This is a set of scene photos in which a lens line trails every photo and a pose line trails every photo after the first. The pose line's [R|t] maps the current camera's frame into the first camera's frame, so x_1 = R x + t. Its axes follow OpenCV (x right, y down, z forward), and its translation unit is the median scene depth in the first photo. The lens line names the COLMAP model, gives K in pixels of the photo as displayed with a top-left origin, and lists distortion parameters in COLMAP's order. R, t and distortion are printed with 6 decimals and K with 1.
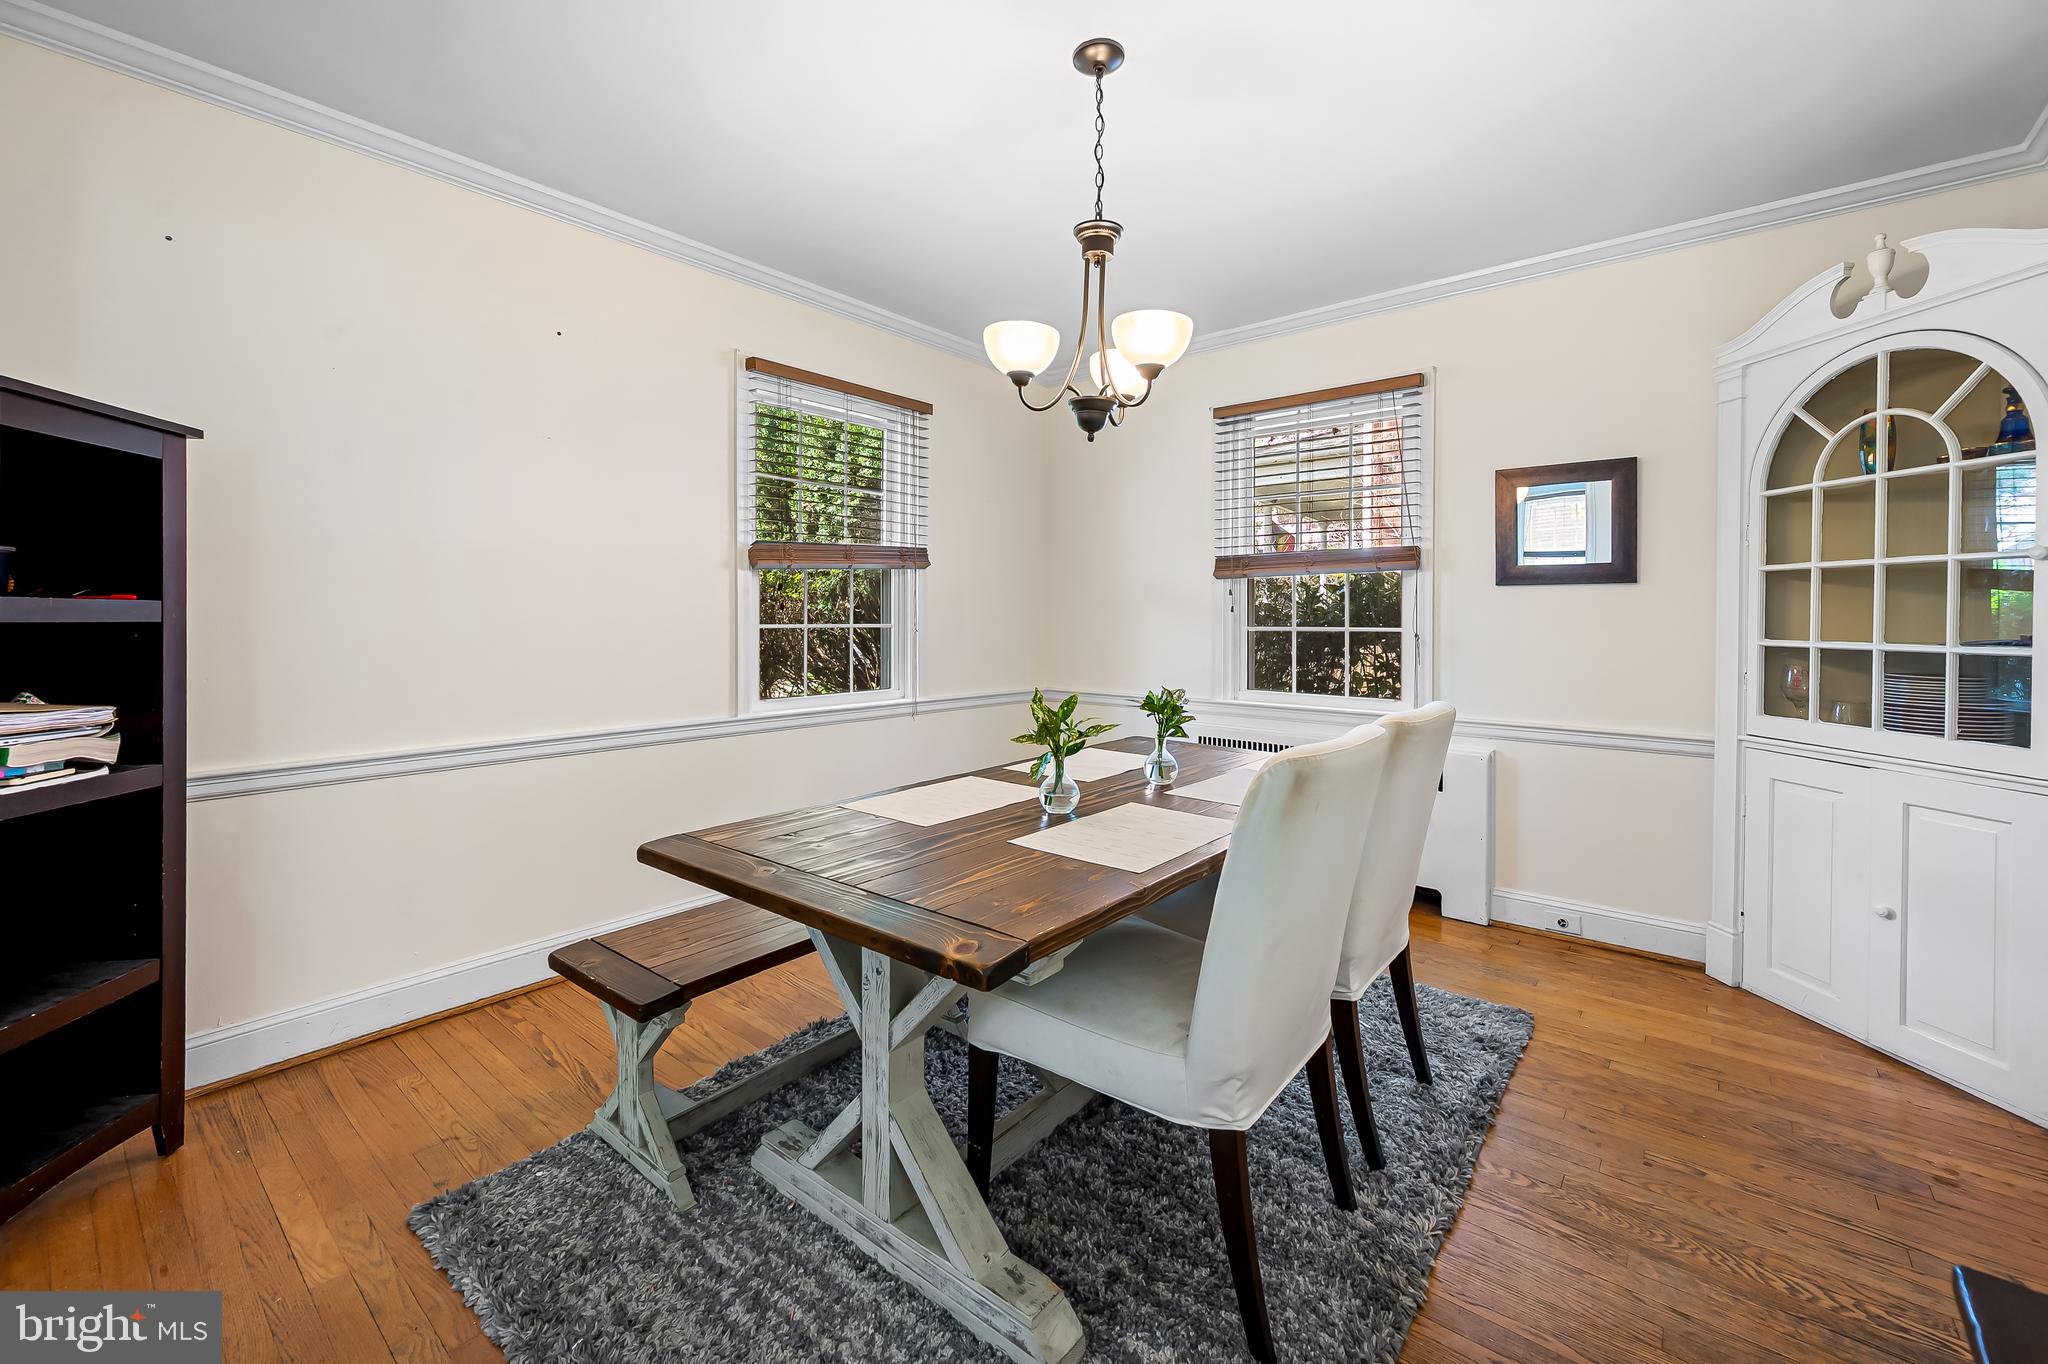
lens RADIAL K [[836.6, 0, 1034.3], [0, 836.6, 618.2], [0, 0, 1]] dist [-0.001006, 0.000434]
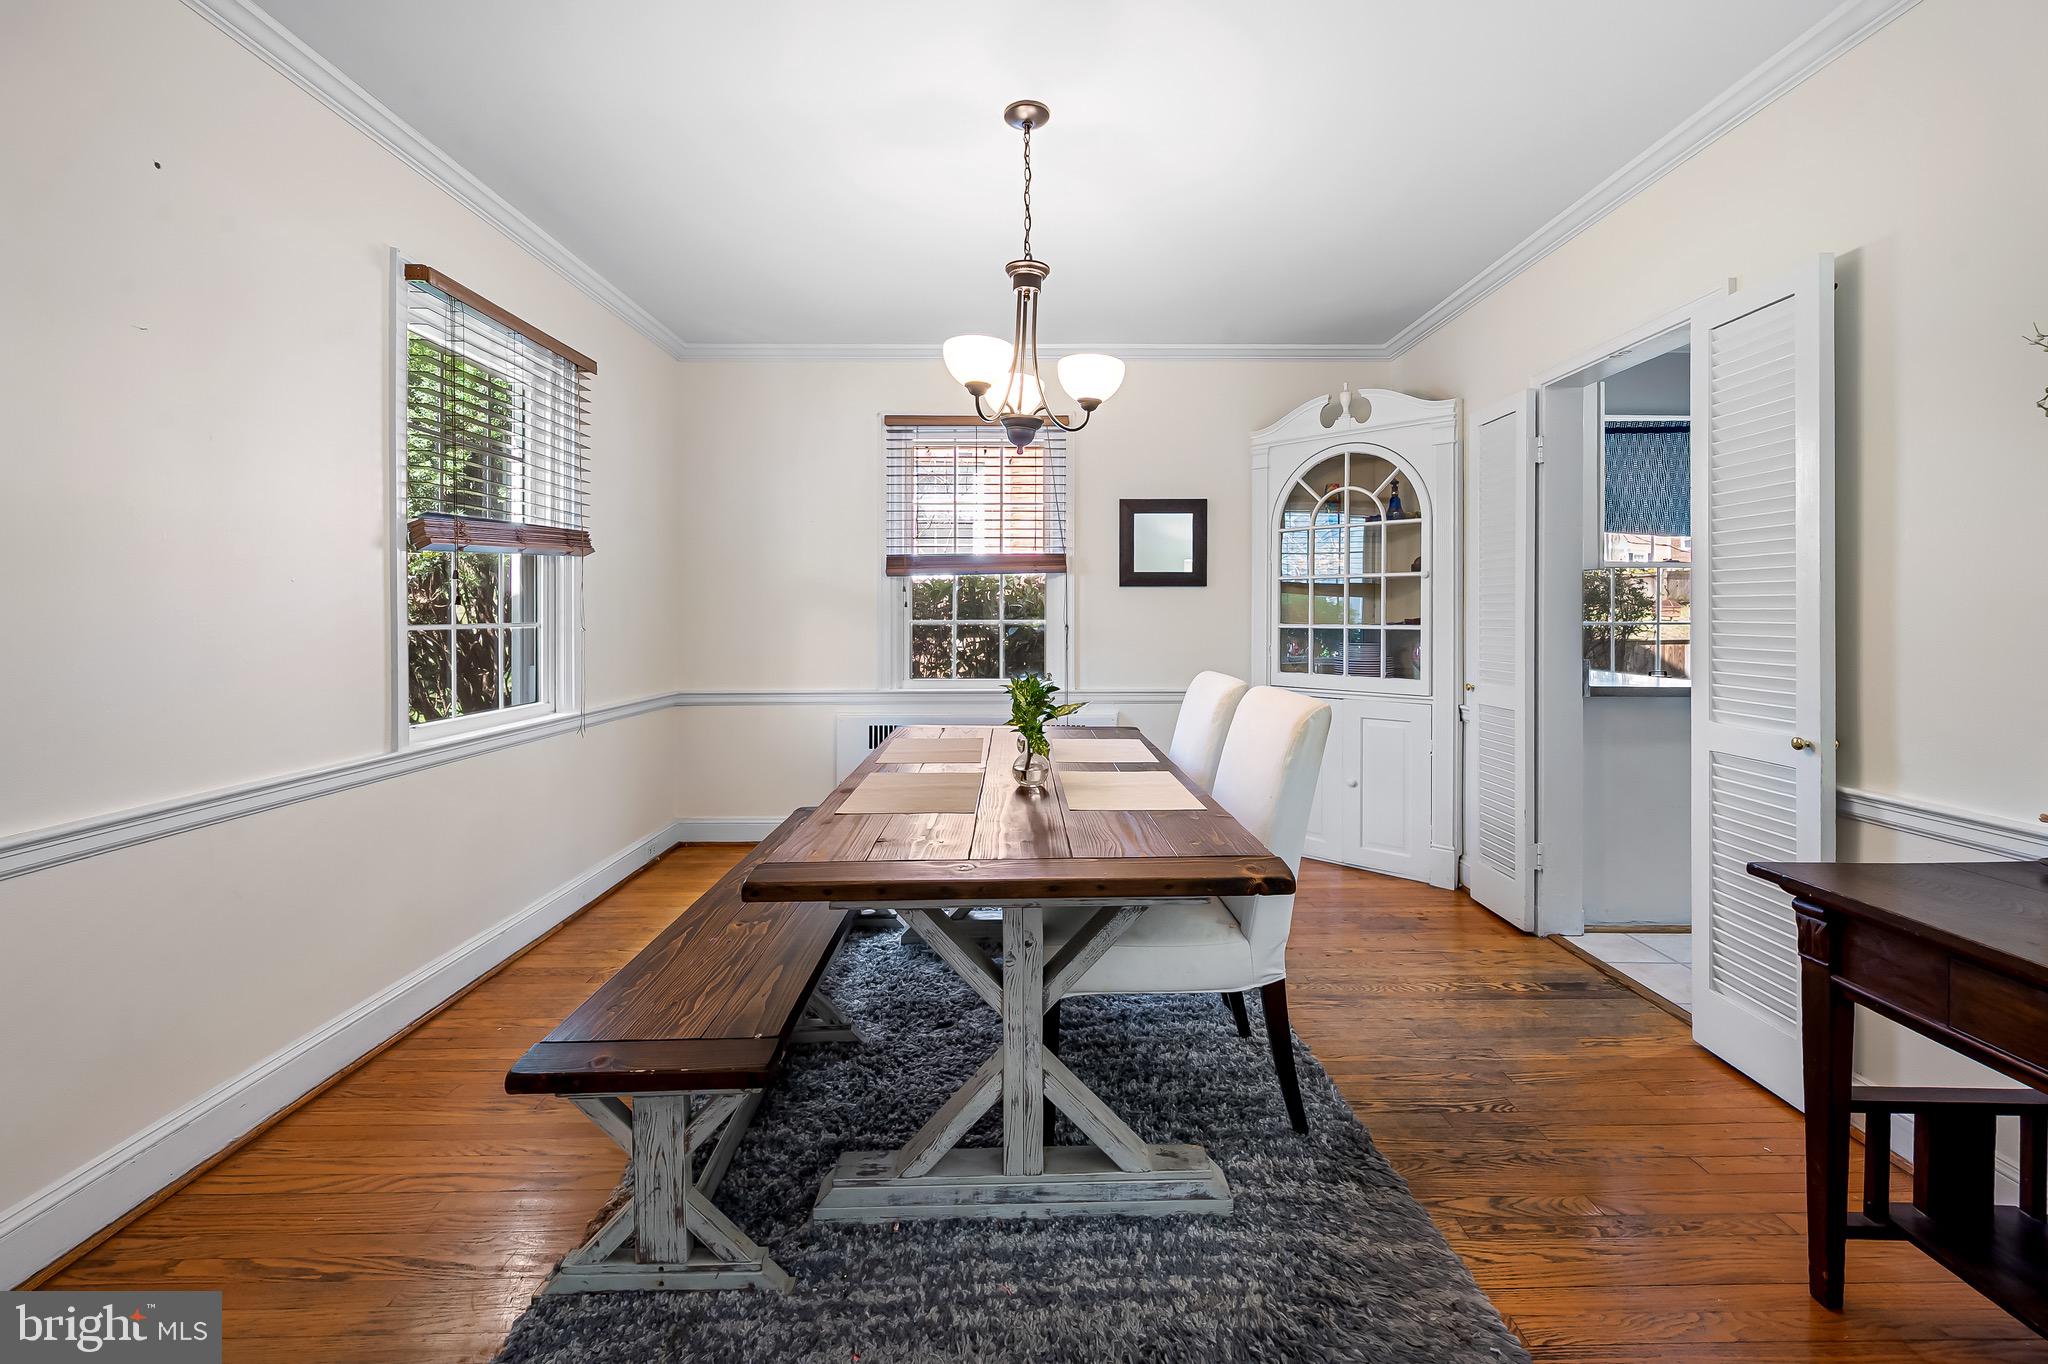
lens RADIAL K [[836.6, 0, 1030.6], [0, 836.6, 611.8], [0, 0, 1]] dist [-0.001006, 0.000434]
pose [[0.766049, -0.005641, 0.642757, -0.567368], [0.006819, 0.999977, 0.000648, -0.001222], [-0.642746, 0.003887, 0.766070, 0.117993]]
